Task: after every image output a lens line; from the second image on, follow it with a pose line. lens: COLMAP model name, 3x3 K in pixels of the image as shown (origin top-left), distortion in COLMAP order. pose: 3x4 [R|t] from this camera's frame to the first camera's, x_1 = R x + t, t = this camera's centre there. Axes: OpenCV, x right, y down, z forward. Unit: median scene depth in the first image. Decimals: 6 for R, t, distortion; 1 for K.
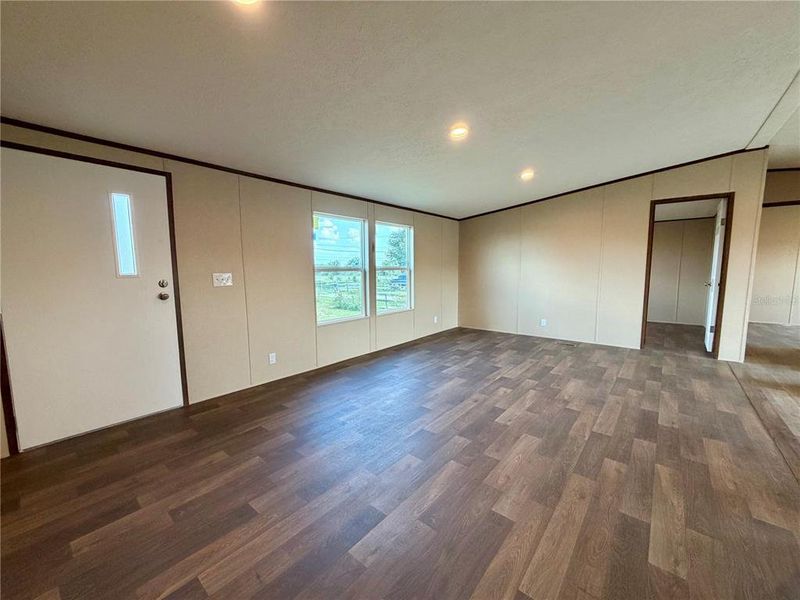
lens RADIAL K [[317.9, 0, 397.9], [0, 317.9, 301.7], [0, 0, 1]] dist [0.000640, 0.000246]
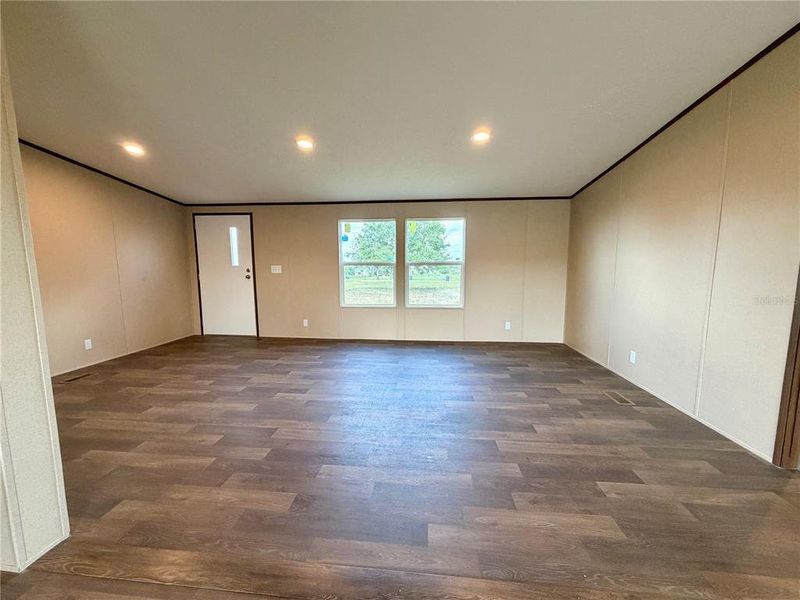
lens RADIAL K [[317.9, 0, 397.9], [0, 317.9, 301.7], [0, 0, 1]] dist [0.000640, 0.000246]
pose [[0.566811, 0.097802, -0.818022, 1.242202], [-0.091064, 0.994282, 0.055776, -0.051673], [0.818800, 0.042878, 0.572476, 0.574154]]
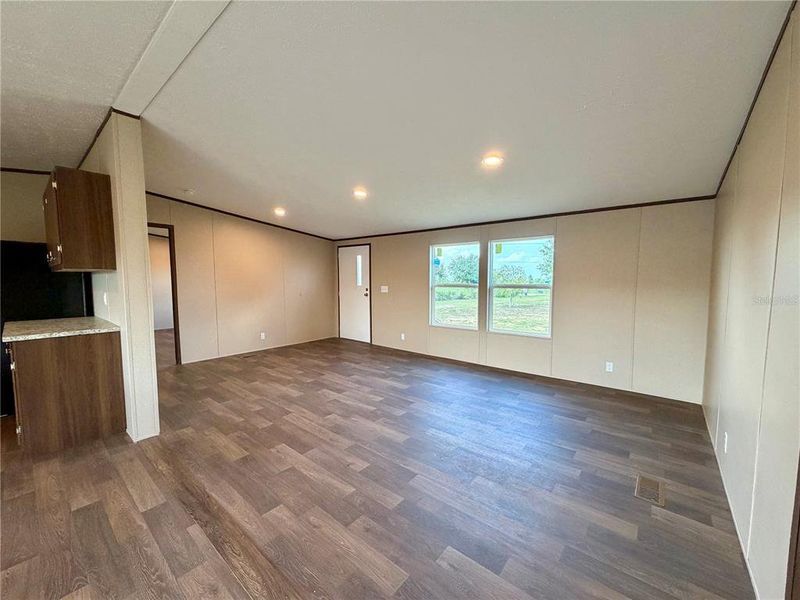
lens RADIAL K [[317.9, 0, 397.9], [0, 317.9, 301.7], [0, 0, 1]] dist [0.000640, 0.000246]
pose [[0.007619, 0.078757, -0.996865, 1.495984], [-0.108436, 0.991080, 0.077471, -0.158248], [0.994074, 0.107505, 0.016092, 1.075827]]
